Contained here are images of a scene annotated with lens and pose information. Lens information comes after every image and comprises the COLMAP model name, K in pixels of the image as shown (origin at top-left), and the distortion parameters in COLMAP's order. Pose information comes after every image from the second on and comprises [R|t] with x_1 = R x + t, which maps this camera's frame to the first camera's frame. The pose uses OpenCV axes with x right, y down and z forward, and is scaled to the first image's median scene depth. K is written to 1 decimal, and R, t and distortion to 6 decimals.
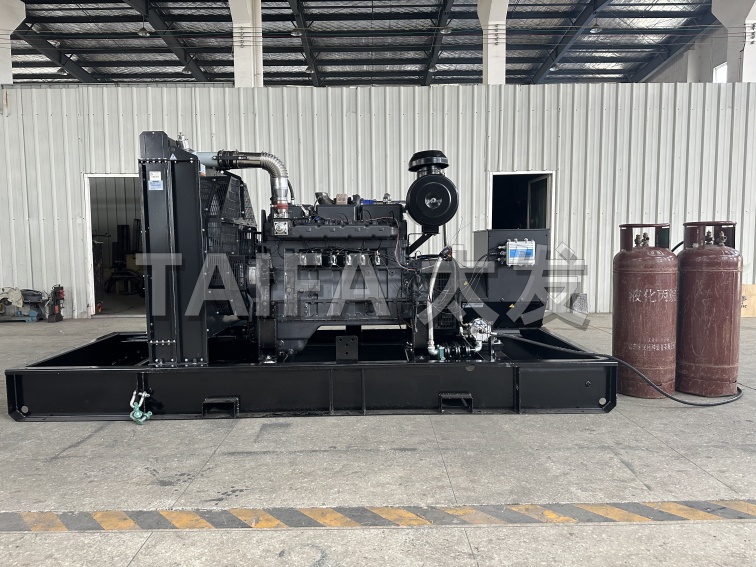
lens RADIAL K [[529.2, 0, 377.5], [0, 529.2, 286.5], [0, 0, 1]] dist [0.063451, -0.084793]
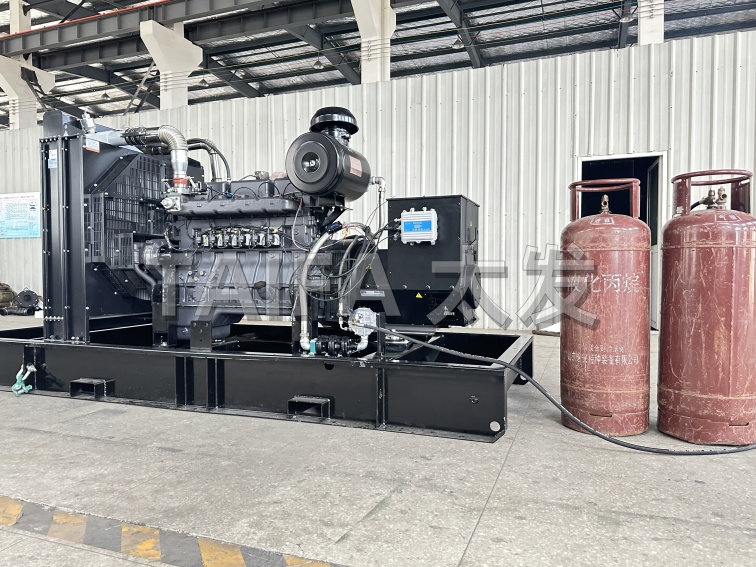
lens RADIAL K [[546.1, 0, 380.4], [0, 546.1, 284.6], [0, 0, 1]] dist [0.039209, -0.049319]
pose [[0.930820, 0.017899, -0.365038, 0.506797], [-0.037053, 0.998275, -0.045535, 0.060652], [0.363594, 0.055911, 0.929878, 0.241212]]
